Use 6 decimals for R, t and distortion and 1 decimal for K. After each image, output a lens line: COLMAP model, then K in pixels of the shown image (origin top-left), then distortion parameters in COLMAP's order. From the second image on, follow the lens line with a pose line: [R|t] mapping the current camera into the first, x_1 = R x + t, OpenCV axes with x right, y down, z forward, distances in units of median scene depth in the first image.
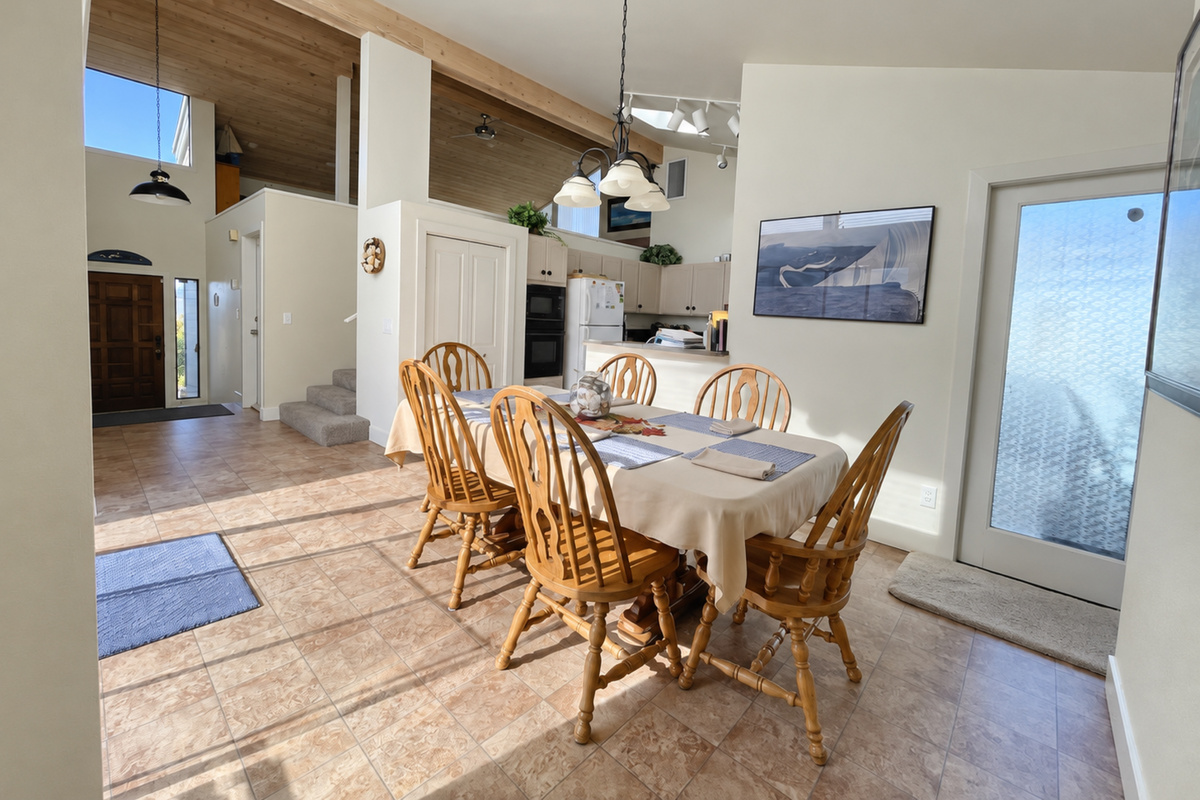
lens RADIAL K [[487.5, 0, 607.4], [0, 487.5, 348.9], [0, 0, 1]] dist [0.011161, 0.000021]
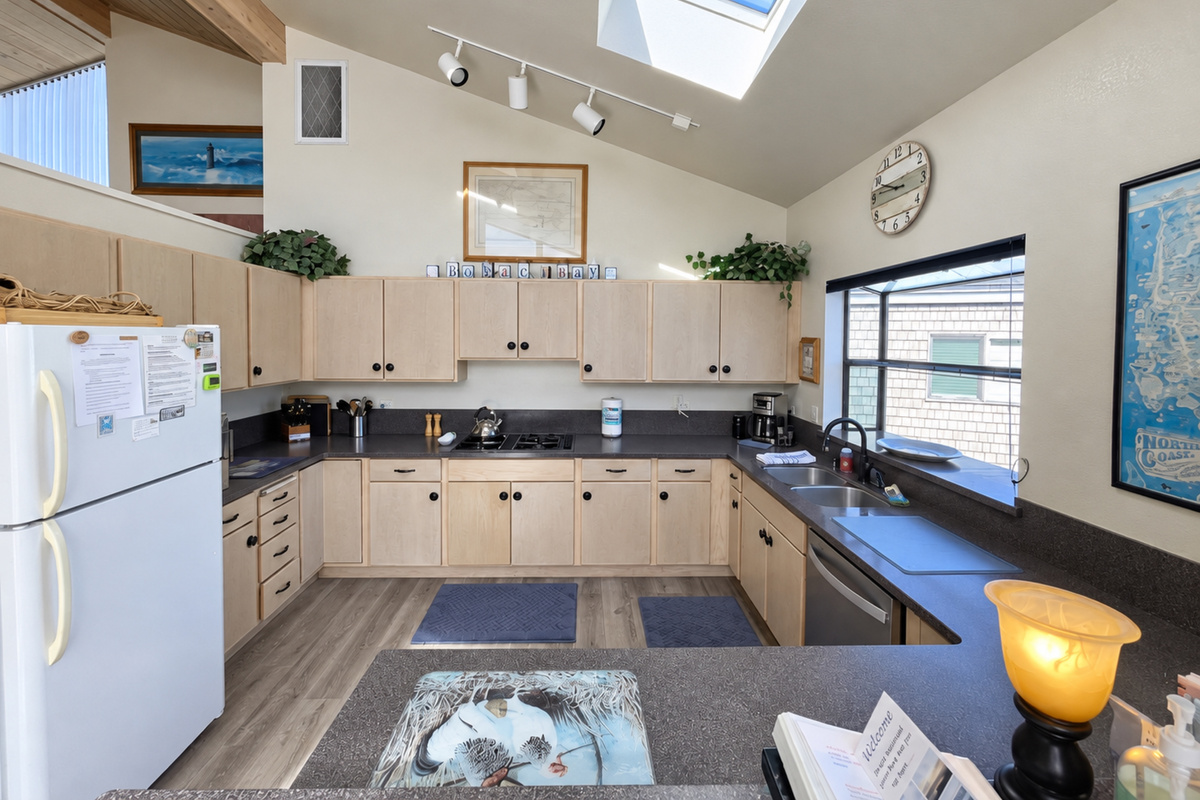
lens RADIAL K [[482.2, 0, 593.1], [0, 482.2, 354.0], [0, 0, 1]] dist [0.000615, -0.001103]
pose [[0.731844, -0.055325, 0.679222, -0.002369], [0.059285, 0.998089, 0.017420, -0.125203], [-0.678888, 0.027519, 0.733726, 0.682294]]
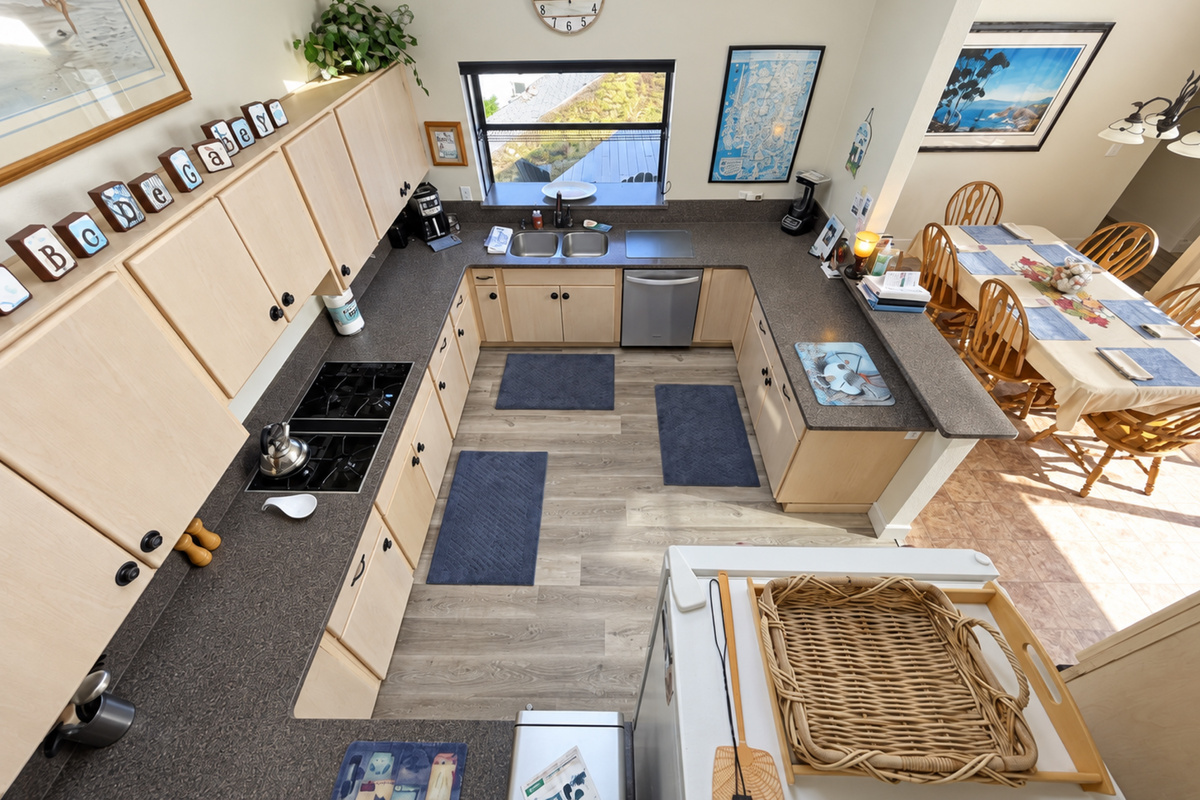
lens RADIAL K [[482.2, 0, 598.6], [0, 482.2, 350.4], [0, 0, 1]] dist [0.000615, -0.001103]
pose [[-0.650095, -0.534660, 0.539922, -0.006058], [0.028550, 0.692872, 0.720495, -0.366855], [-0.759316, 0.483805, -0.435168, 1.227489]]
